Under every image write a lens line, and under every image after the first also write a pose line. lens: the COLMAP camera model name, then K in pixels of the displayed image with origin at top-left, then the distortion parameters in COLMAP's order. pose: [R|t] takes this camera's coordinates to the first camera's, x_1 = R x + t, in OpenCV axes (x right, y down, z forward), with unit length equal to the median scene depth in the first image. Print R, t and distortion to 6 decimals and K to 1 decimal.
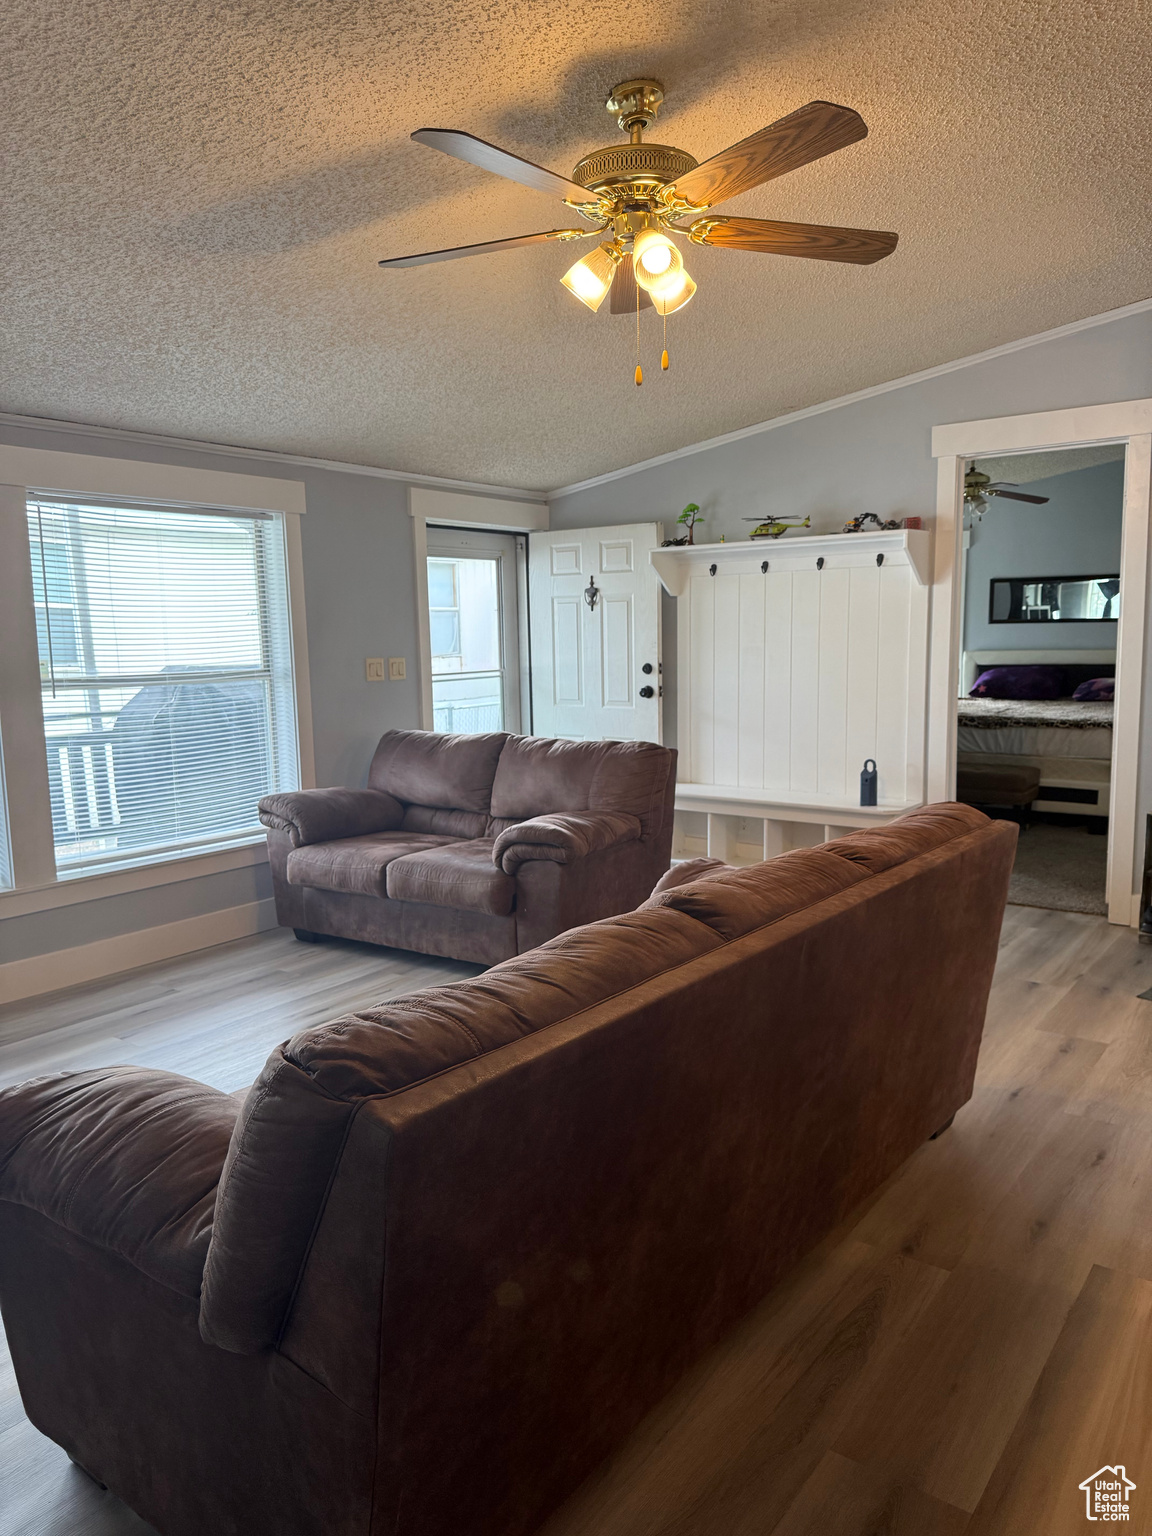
lens RADIAL K [[1095.7, 0, 588.6], [0, 1095.7, 767.0], [0, 0, 1]] dist [0.062619, -0.058073]
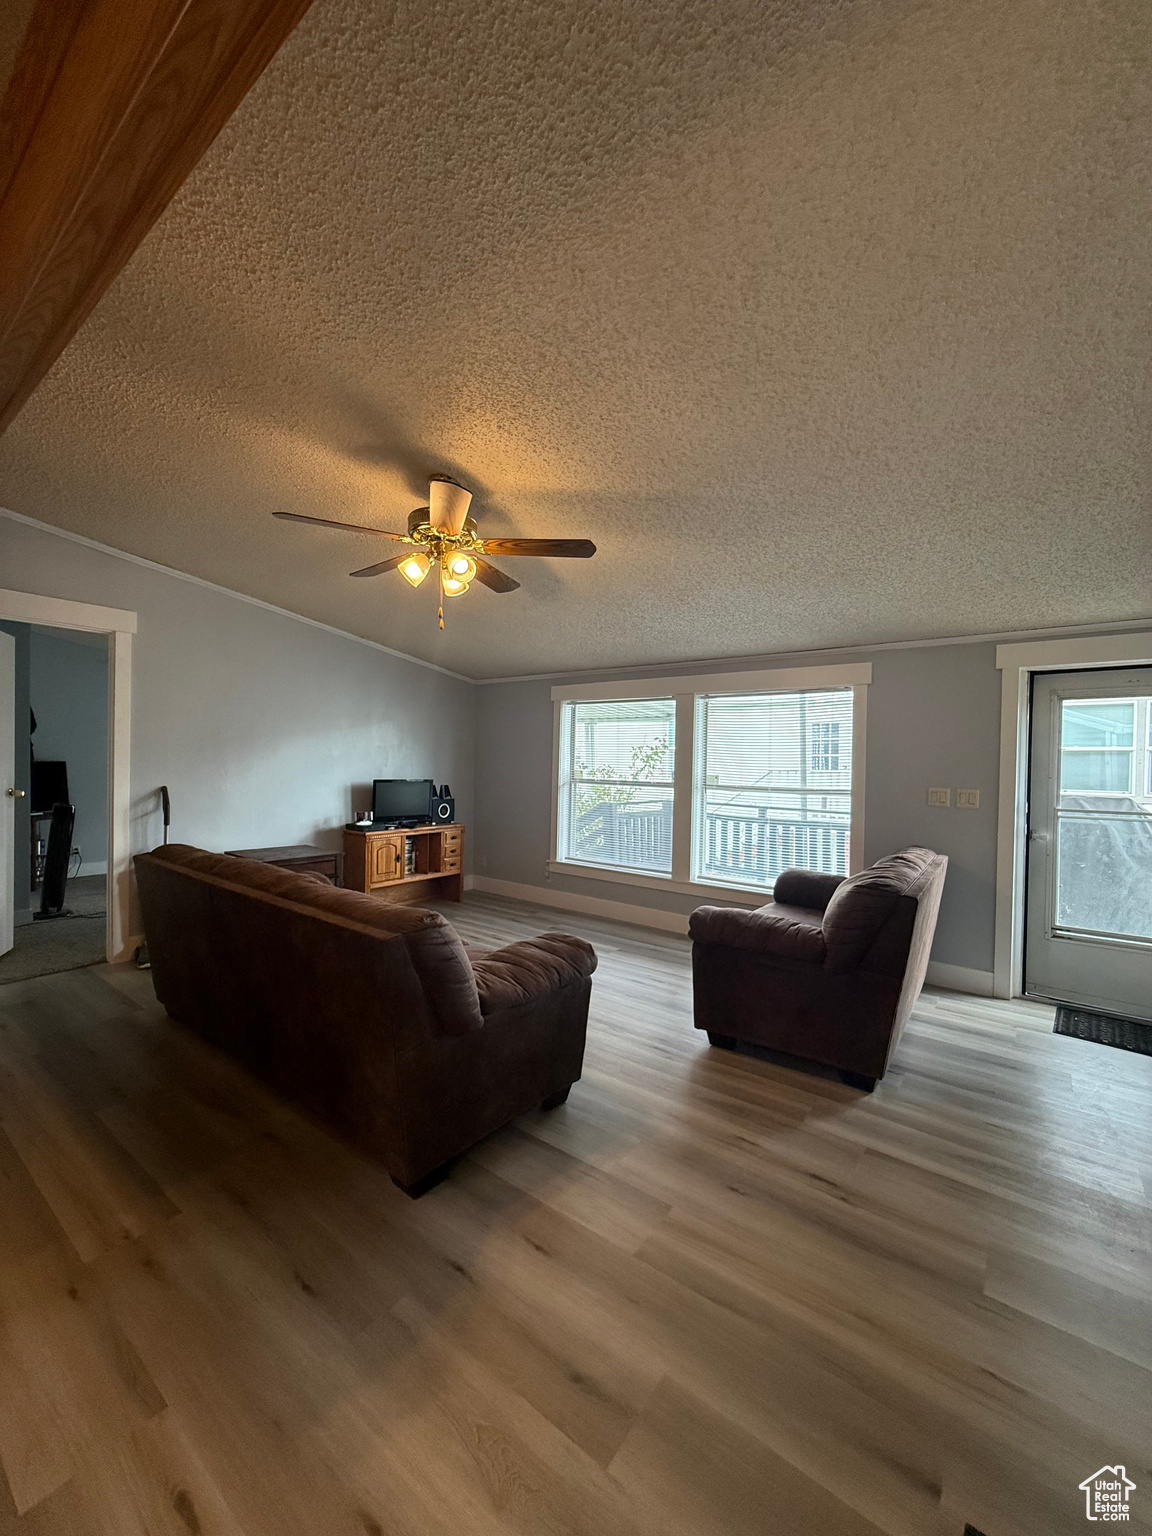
lens RADIAL K [[610.1, 0, 575.0], [0, 610.1, 771.1], [0, 0, 1]] dist [-0.000032, 0.000415]
pose [[-0.022719, 0.024916, -0.999431, 0.706721], [-0.142406, 0.989415, 0.027904, -0.110814], [0.989547, 0.142959, -0.018931, 0.845335]]
